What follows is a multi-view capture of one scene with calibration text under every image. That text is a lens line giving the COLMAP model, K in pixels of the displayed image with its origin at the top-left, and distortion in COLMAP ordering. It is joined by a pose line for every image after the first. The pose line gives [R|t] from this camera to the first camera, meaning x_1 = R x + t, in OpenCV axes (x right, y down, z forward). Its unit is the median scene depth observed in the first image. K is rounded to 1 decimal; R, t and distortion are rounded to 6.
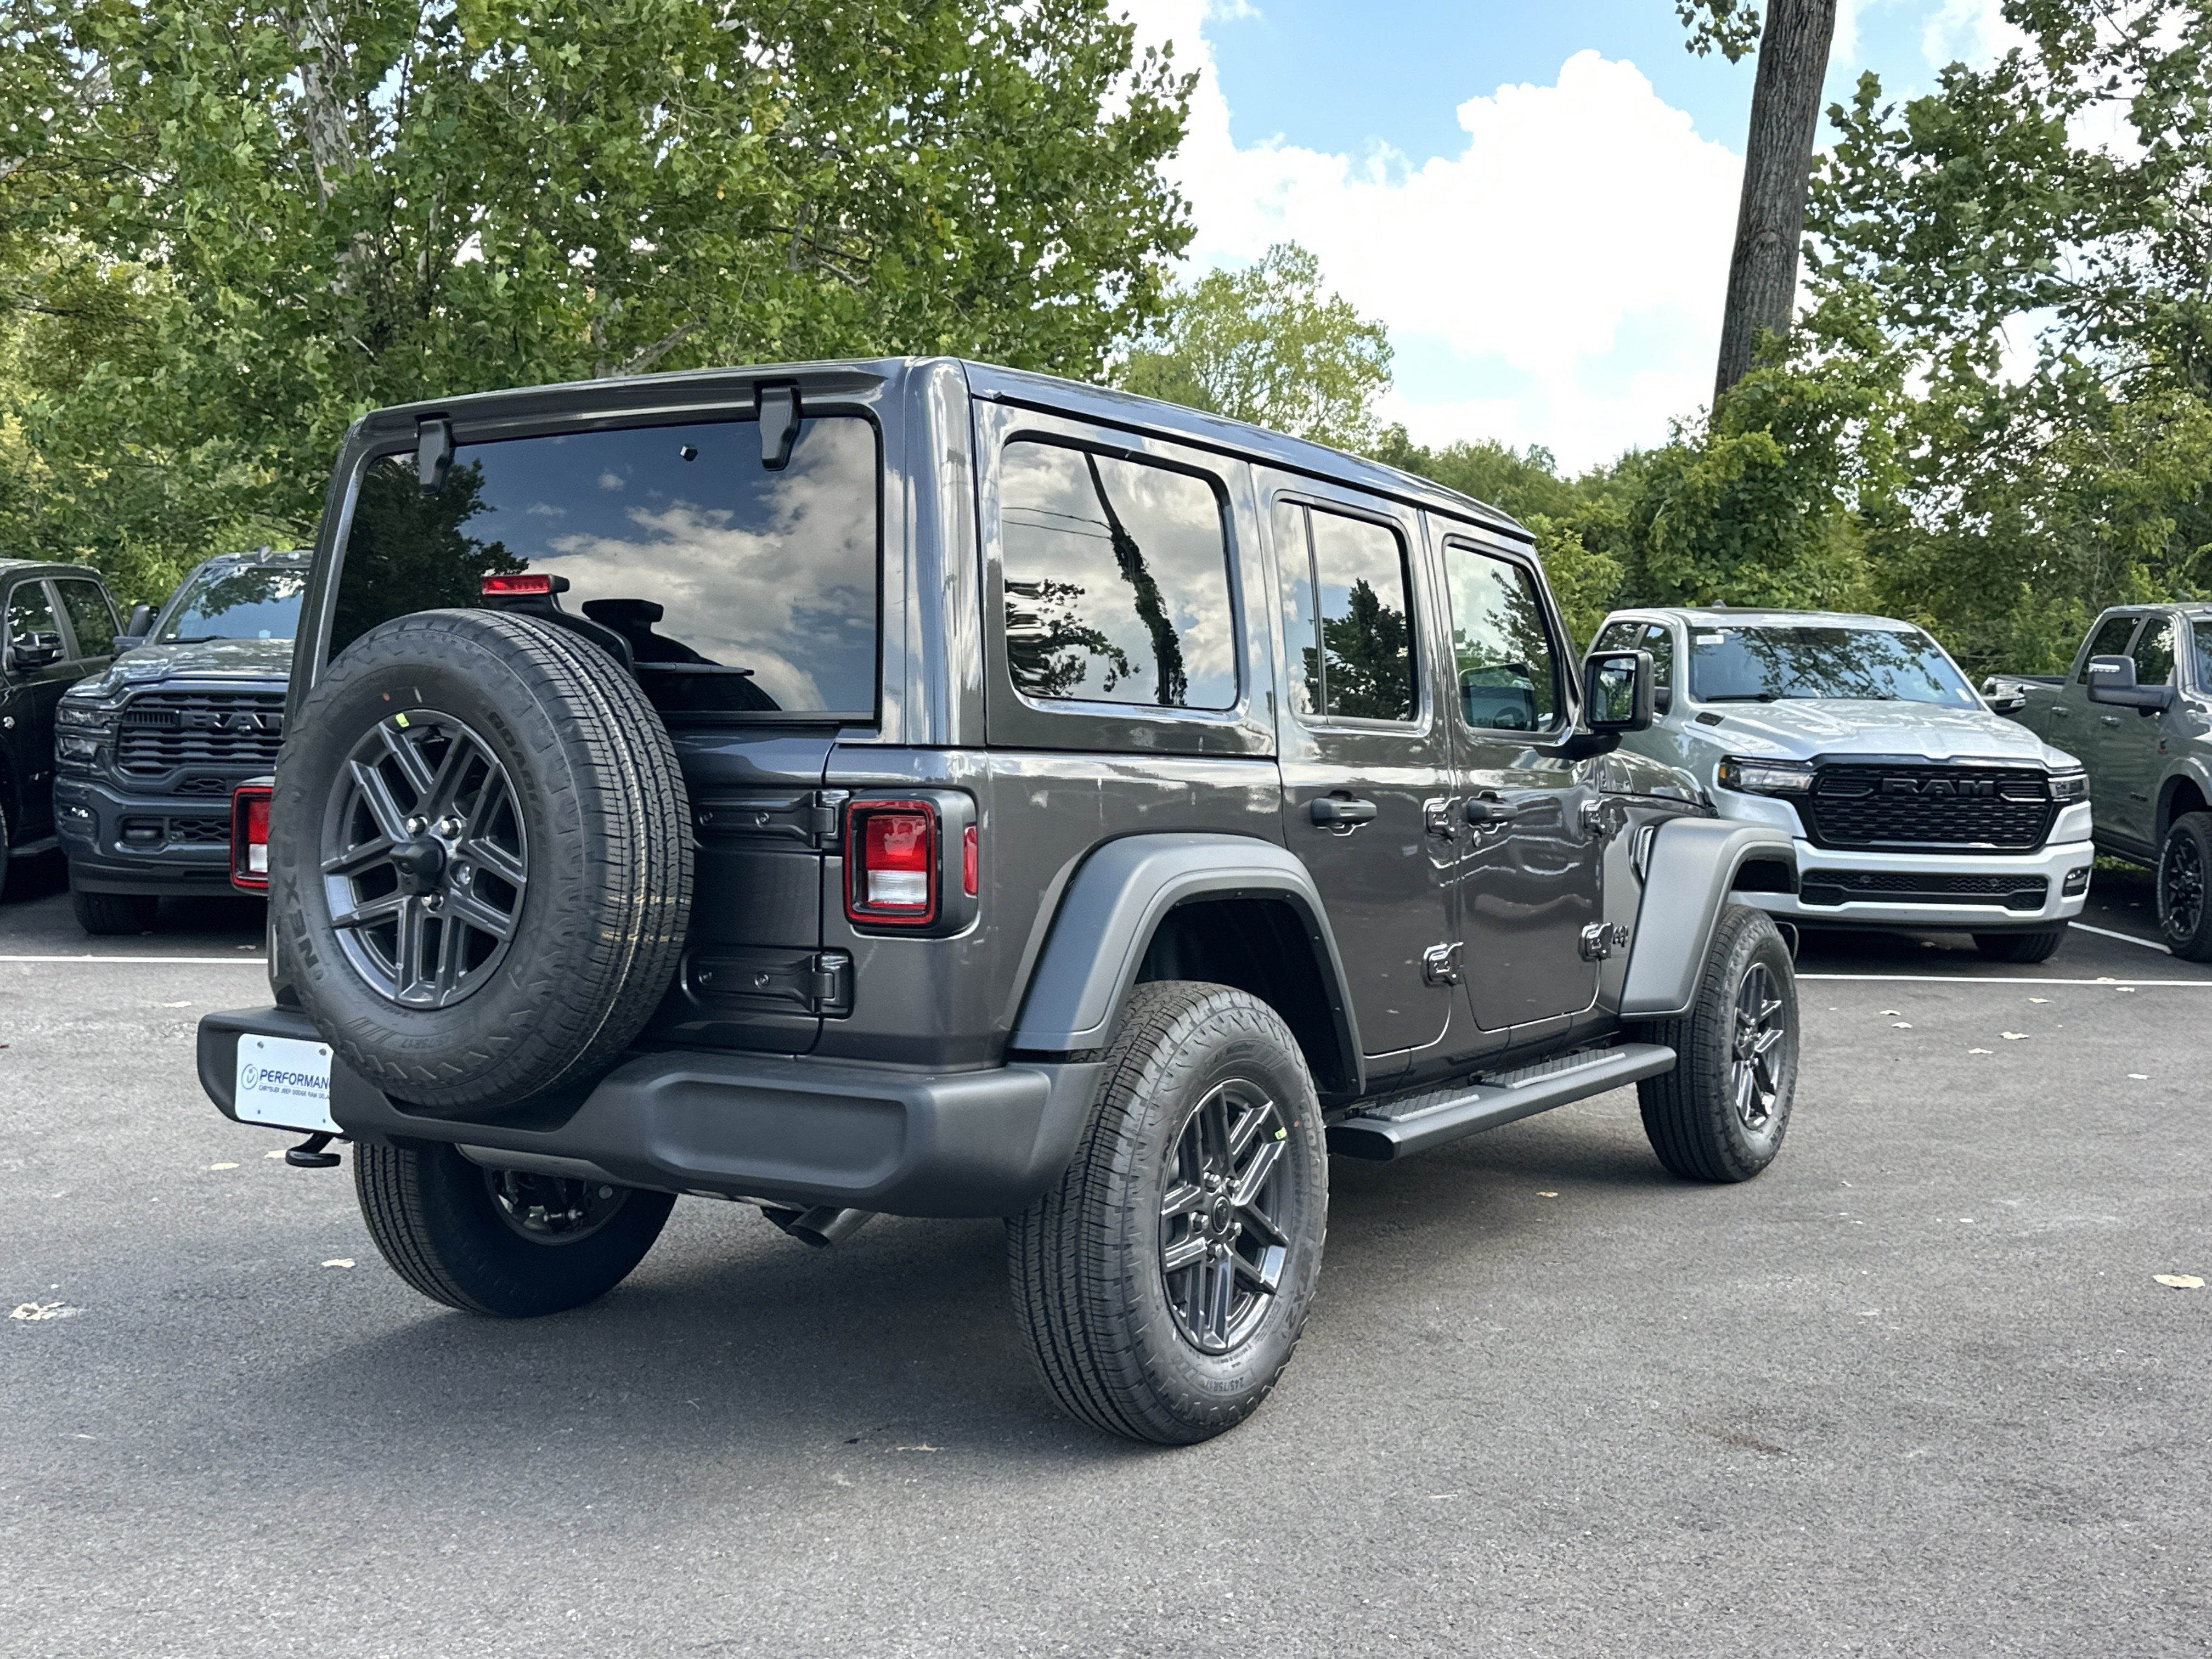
lens RADIAL K [[2267.7, 0, 1106.0], [0, 2267.7, 829.5], [0, 0, 1]] dist [0.176675, -0.377216]
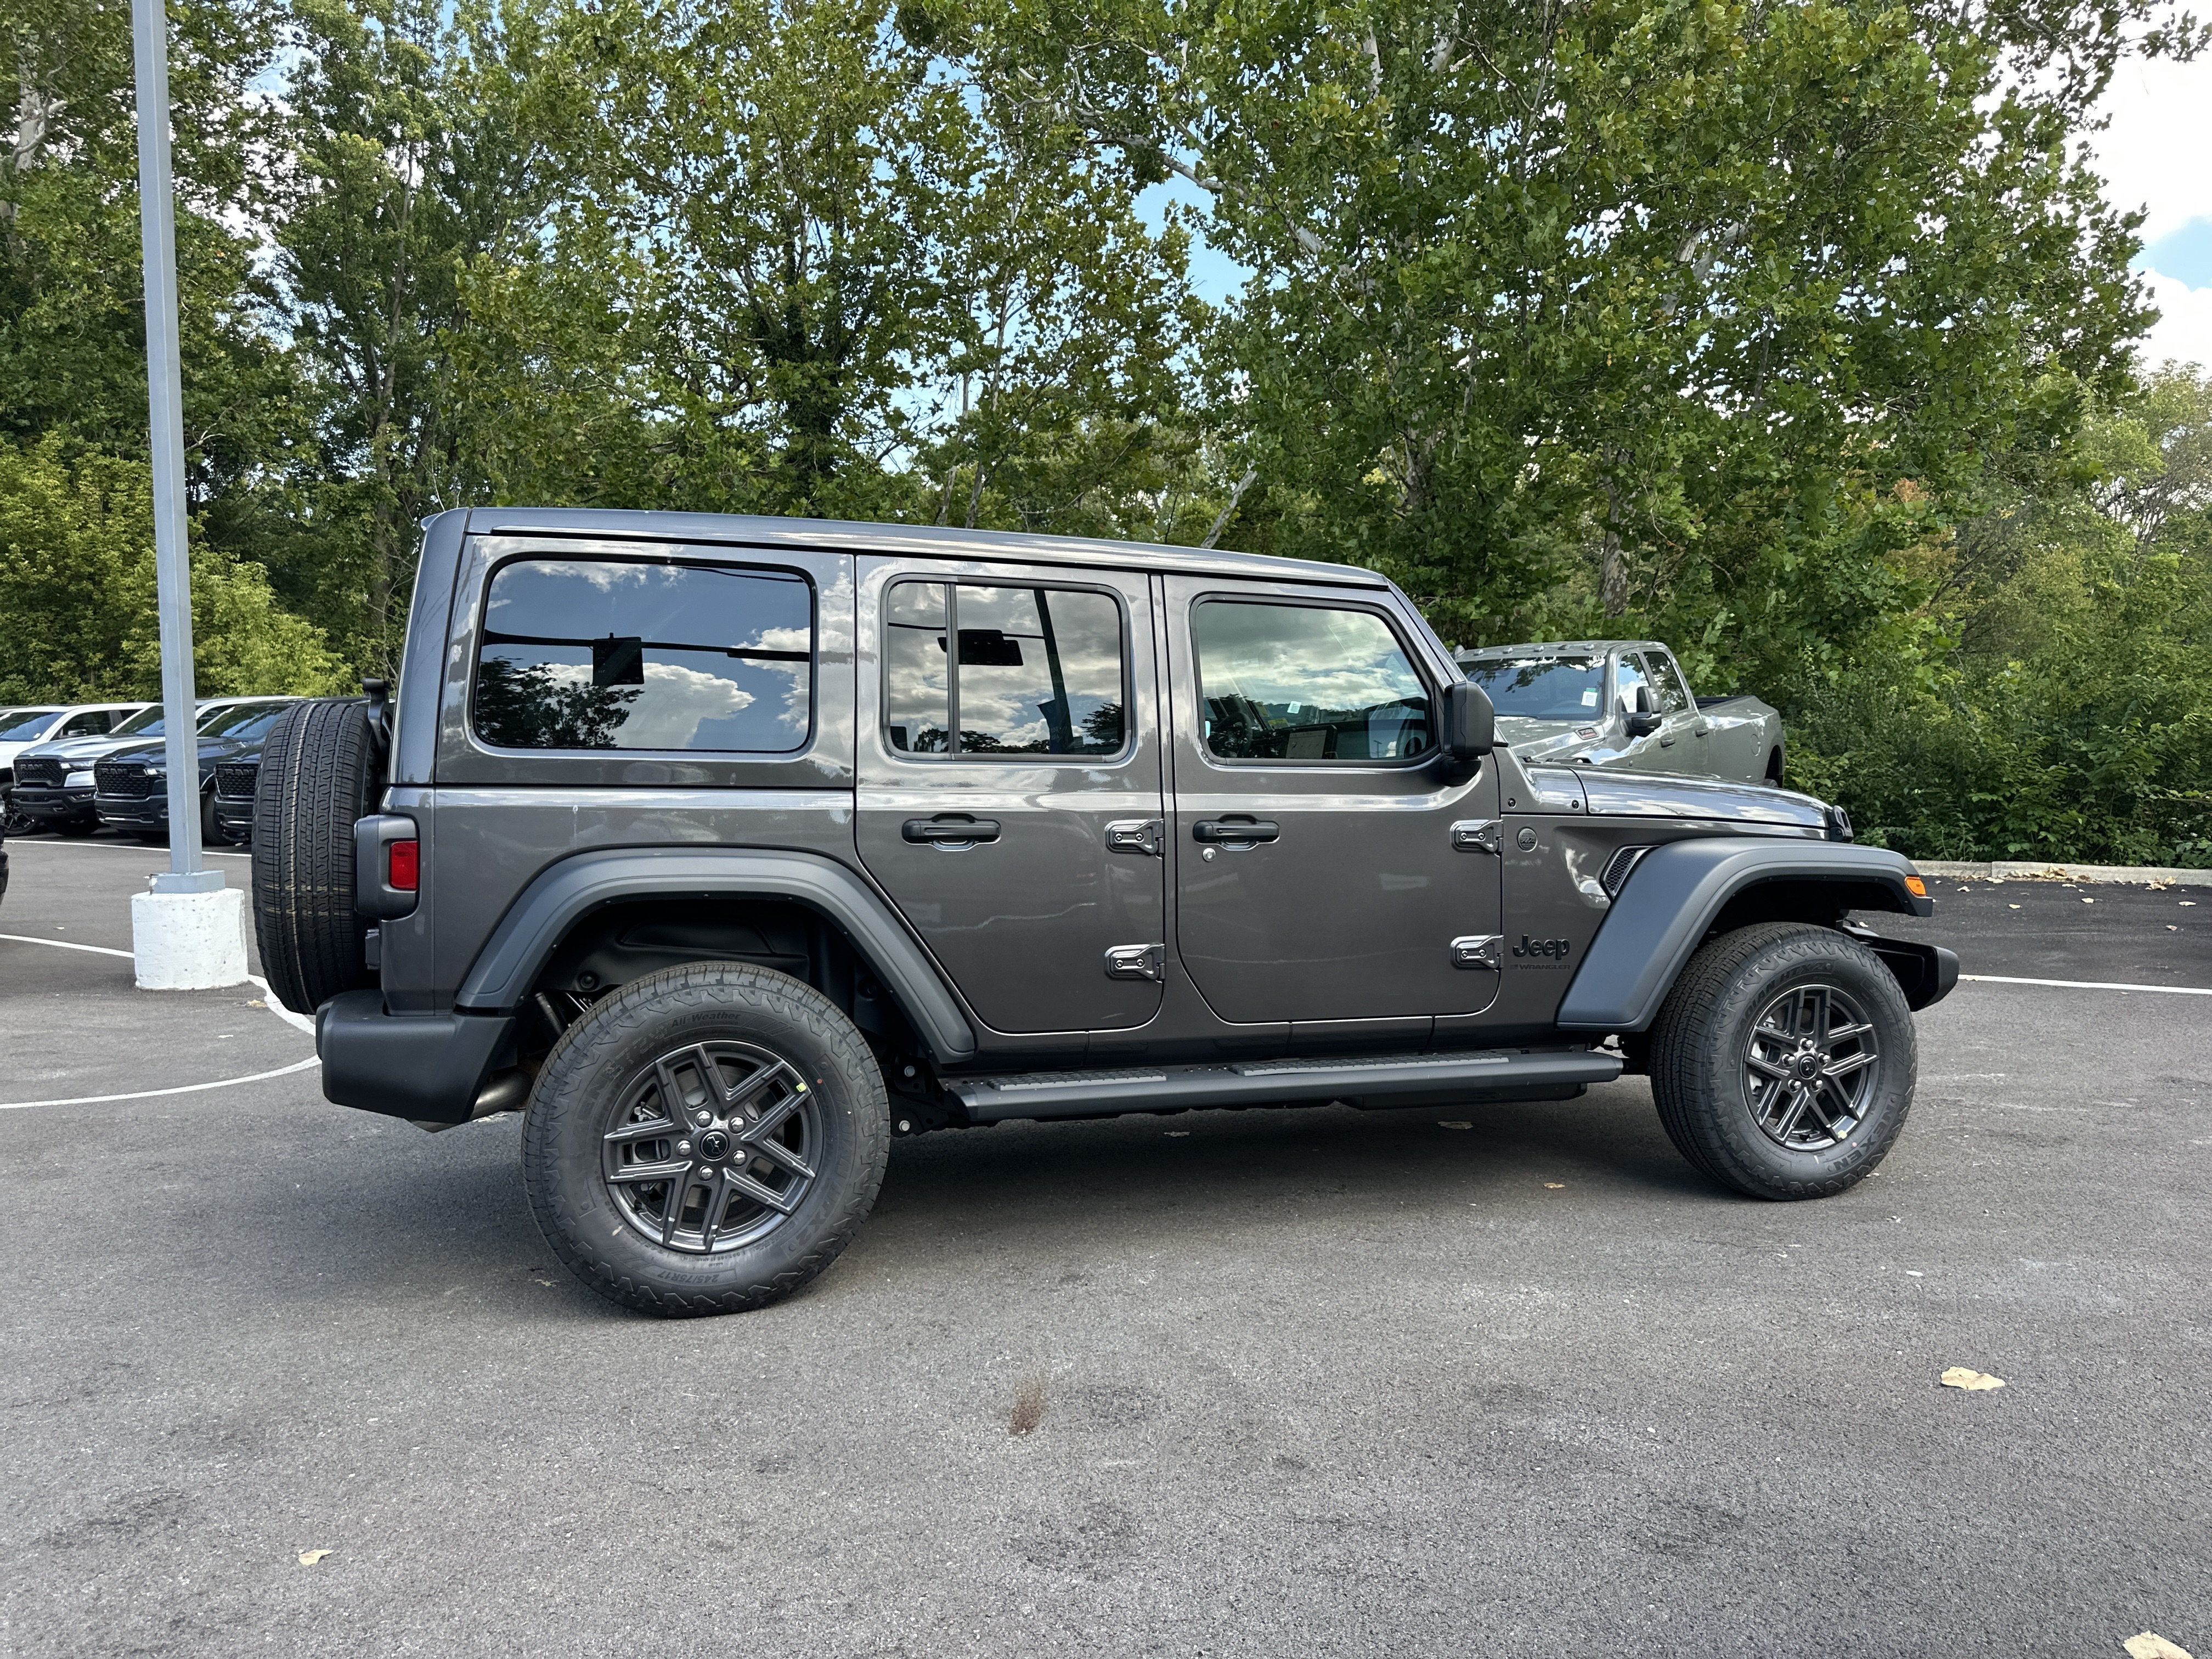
lens RADIAL K [[1568.0, 0, 1099.8], [0, 1568.0, 817.3], [0, 0, 1]] dist [0.064039, -0.074441]
pose [[0.776265, -0.002104, -0.630403, 0.764445], [-0.006640, 0.999912, -0.011514, -0.006600], [0.630371, 0.013124, 0.776183, 0.437114]]
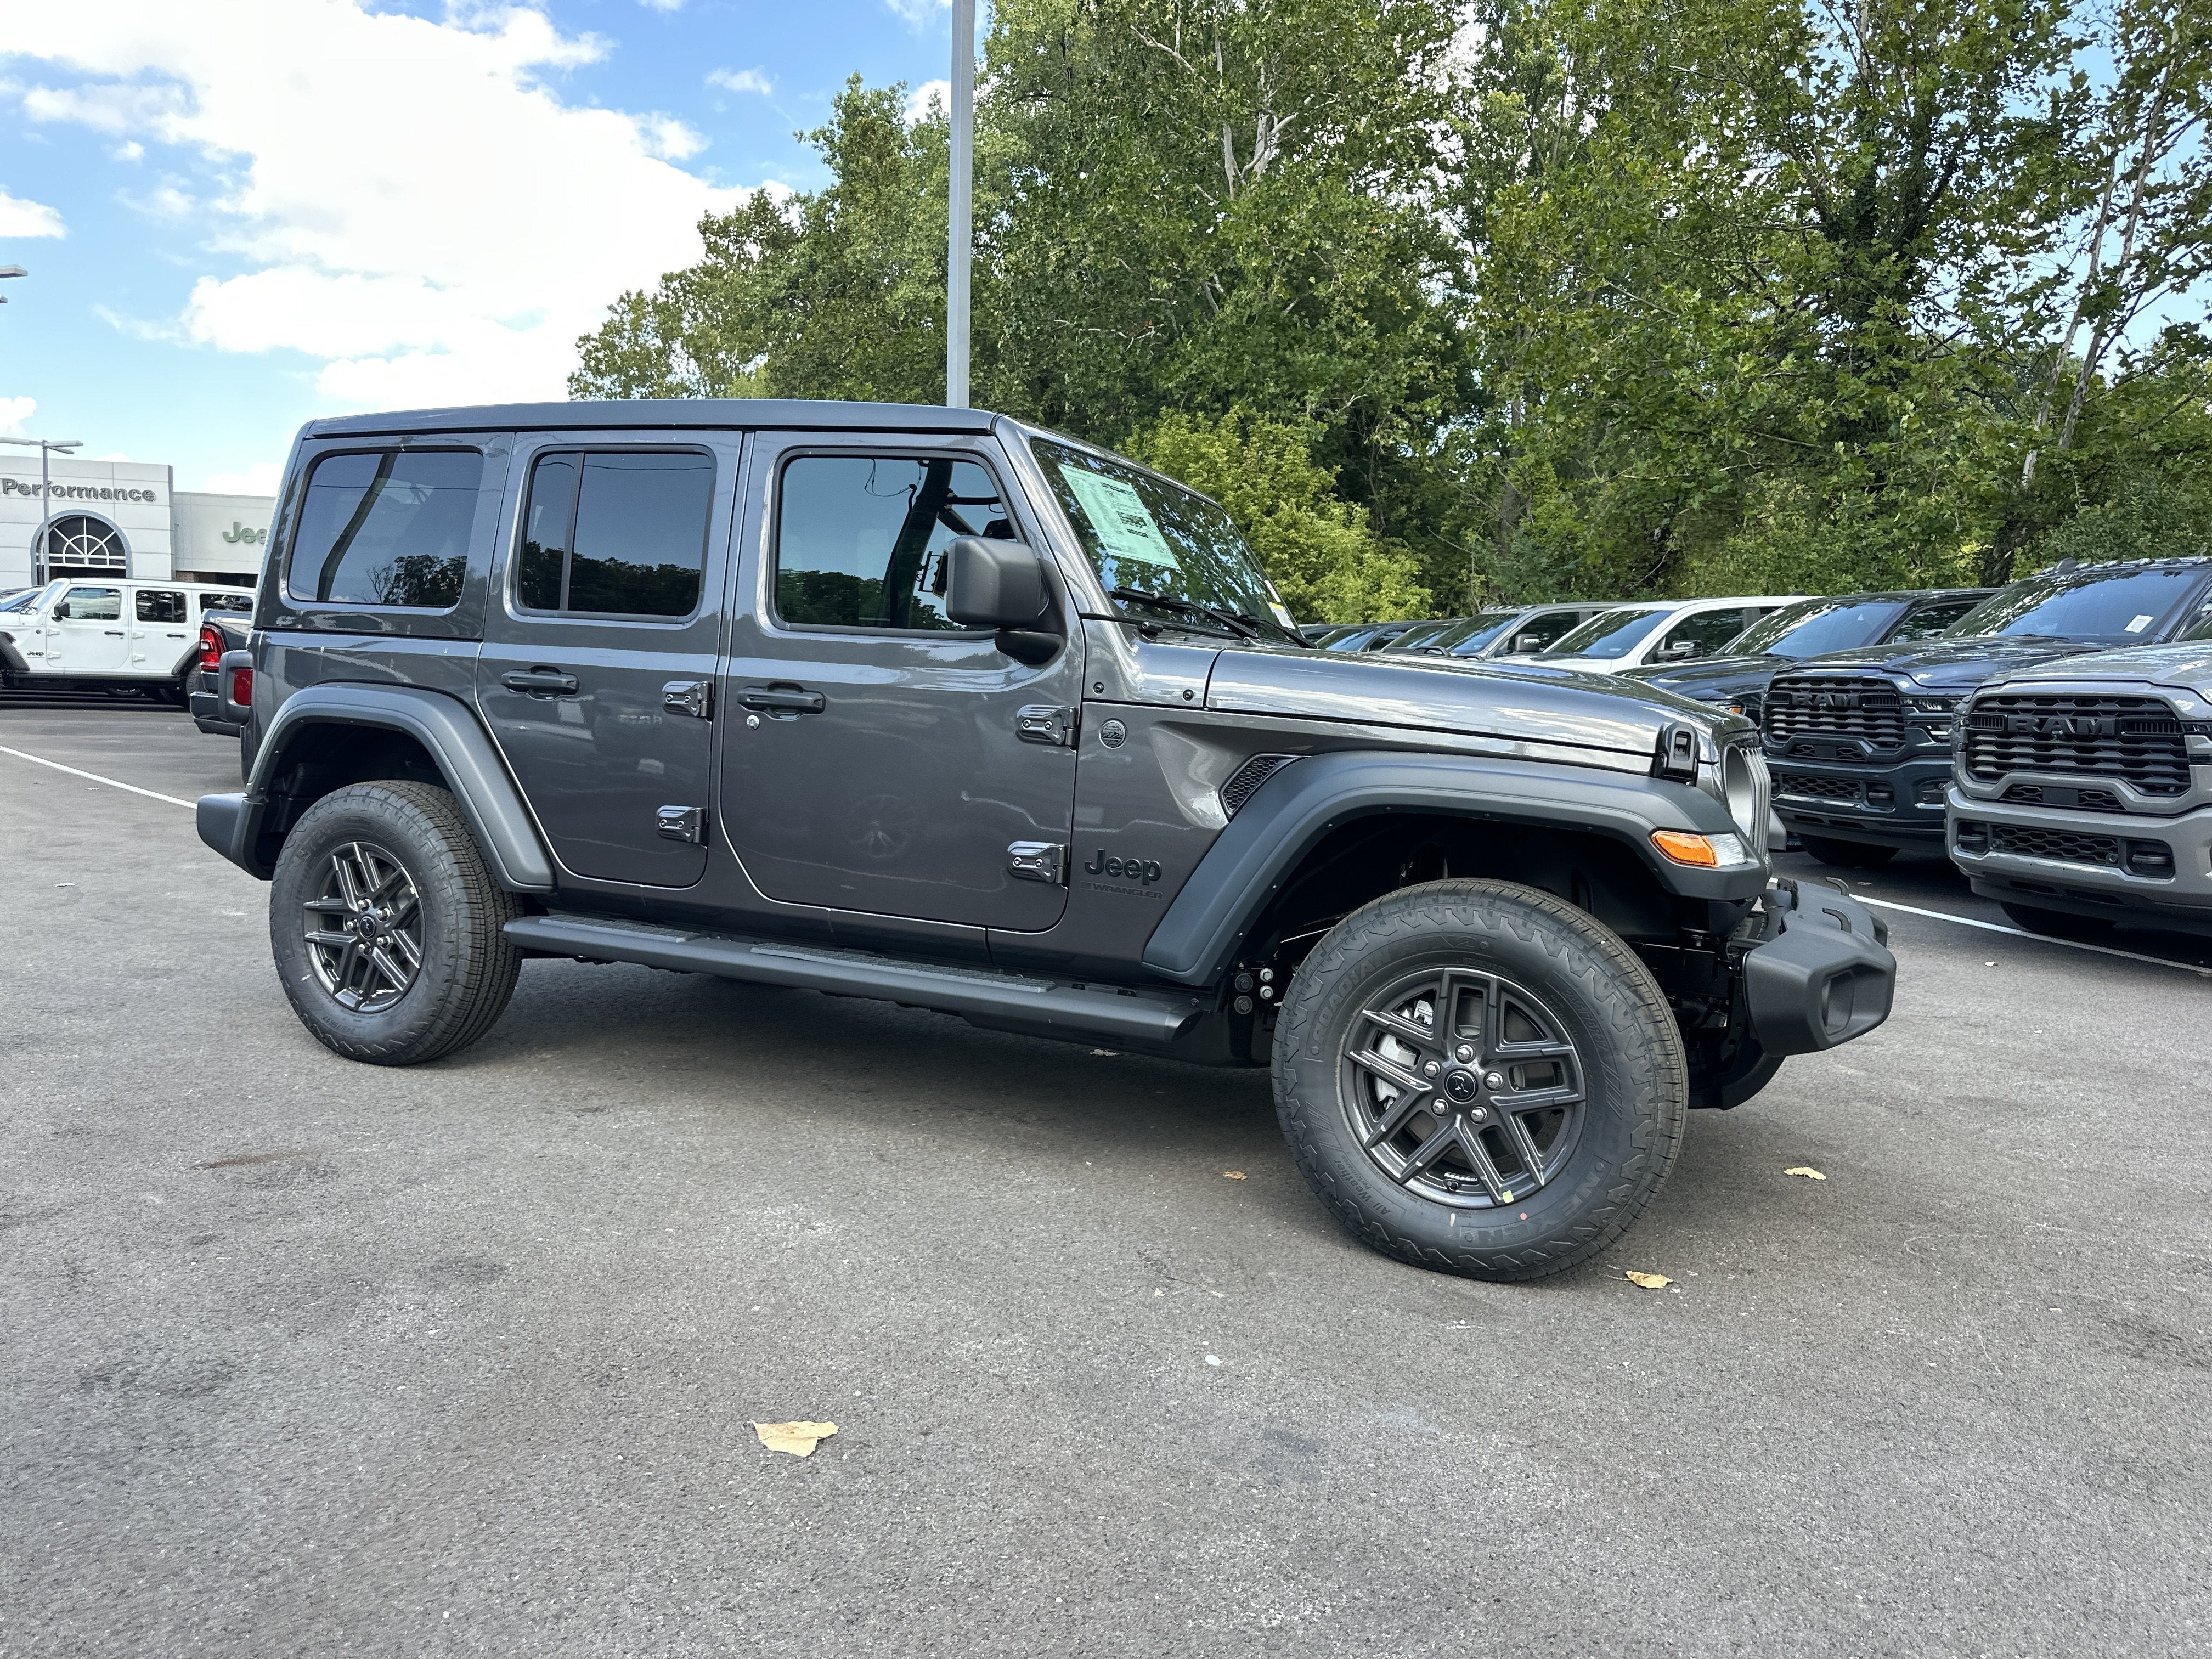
lens RADIAL K [[1575.7, 0, 1109.8], [0, 1575.7, 835.8], [0, 0, 1]] dist [0.029481, -0.052289]
pose [[0.133368, 0.078860, -0.987924, 1.169195], [-0.078973, 0.994505, 0.068724, -0.009349], [0.987915, 0.068853, 0.138863, 1.323740]]
